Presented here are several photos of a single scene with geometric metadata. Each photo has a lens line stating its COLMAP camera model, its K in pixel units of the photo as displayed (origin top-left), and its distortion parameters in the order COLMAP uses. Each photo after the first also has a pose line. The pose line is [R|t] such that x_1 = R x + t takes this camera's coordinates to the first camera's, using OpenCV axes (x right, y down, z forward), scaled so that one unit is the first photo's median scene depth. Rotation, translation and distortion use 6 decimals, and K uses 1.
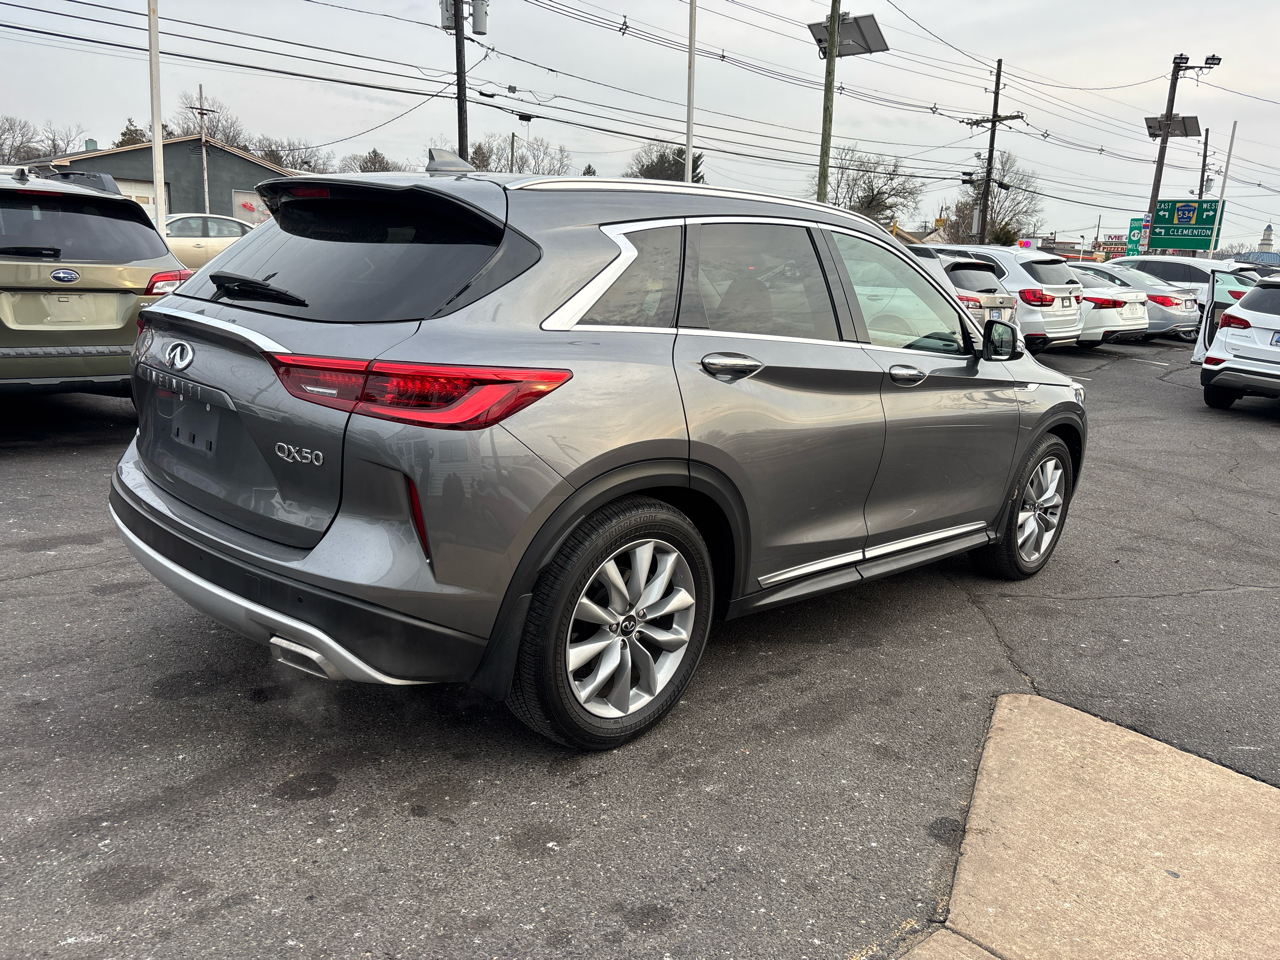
lens RADIAL K [[964.4, 0, 633.9], [0, 964.4, 482.1], [0, 0, 1]] dist [0.049533, -0.050819]
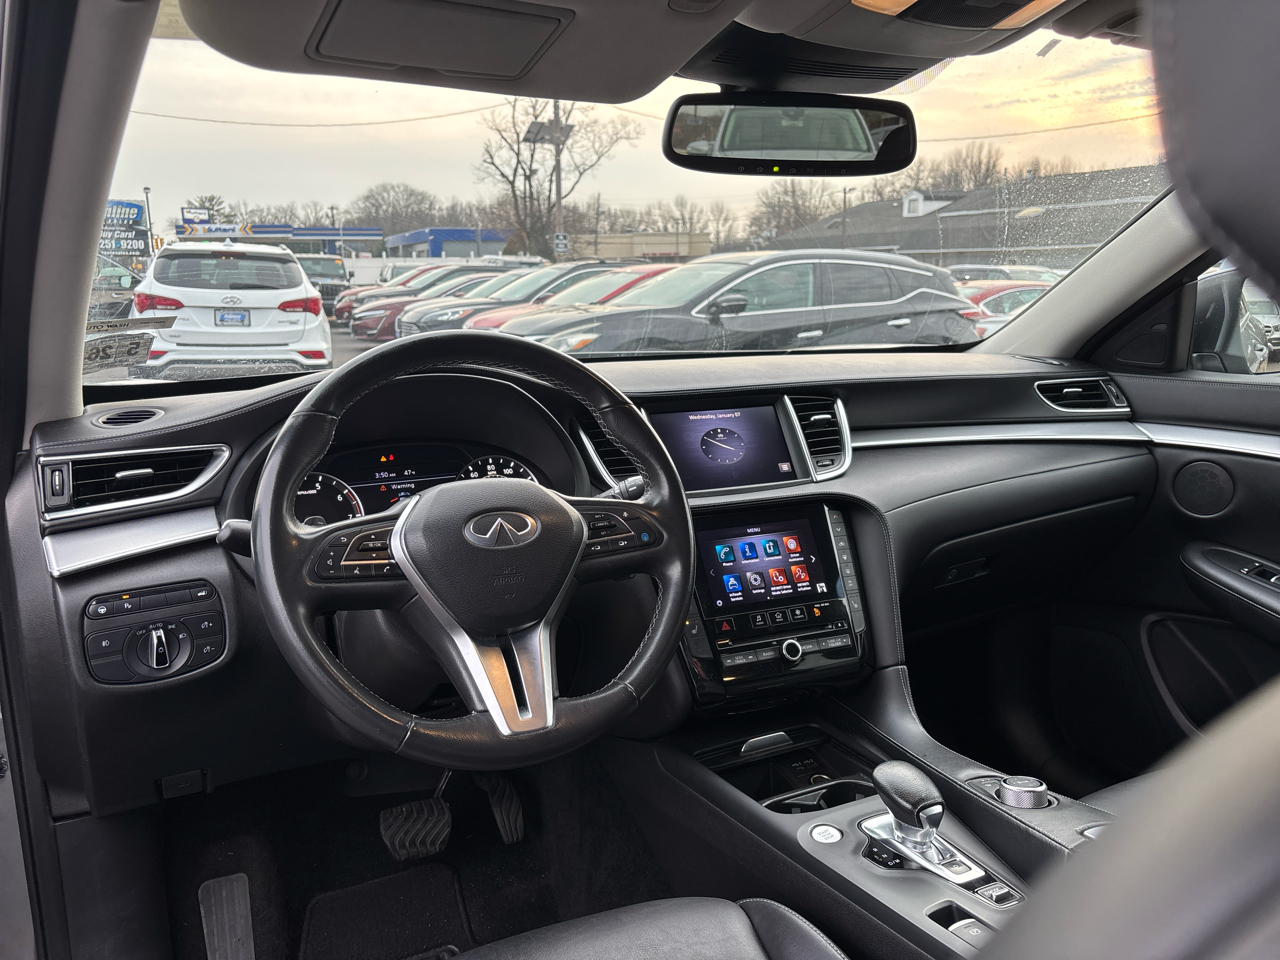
lens RADIAL K [[964.4, 0, 636.2], [0, 964.4, 476.7], [0, 0, 1]] dist [0.049533, -0.050819]
pose [[0.308380, -0.252670, 0.917093, -0.031976], [0.246062, 0.952455, 0.179673, -0.123106], [-0.918888, 0.170255, 0.355891, 0.629836]]
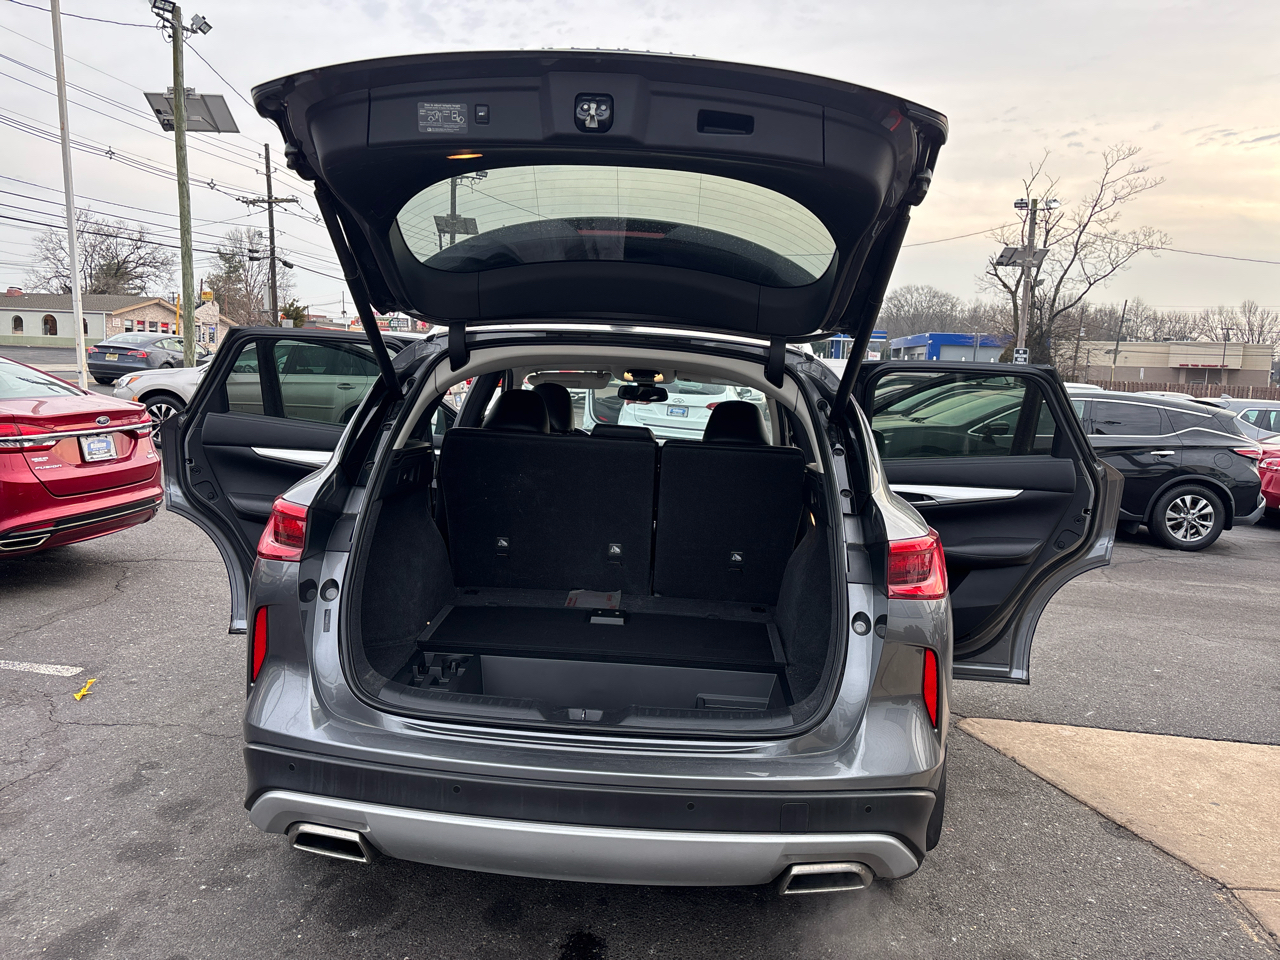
lens RADIAL K [[964.4, 0, 628.3], [0, 964.4, 475.3], [0, 0, 1]] dist [0.049533, -0.050819]
pose [[0.745776, -0.102281, 0.658298, -0.361779], [0.152369, 0.988139, -0.019087, -0.070137], [-0.648538, 0.114539, 0.752515, 0.137906]]
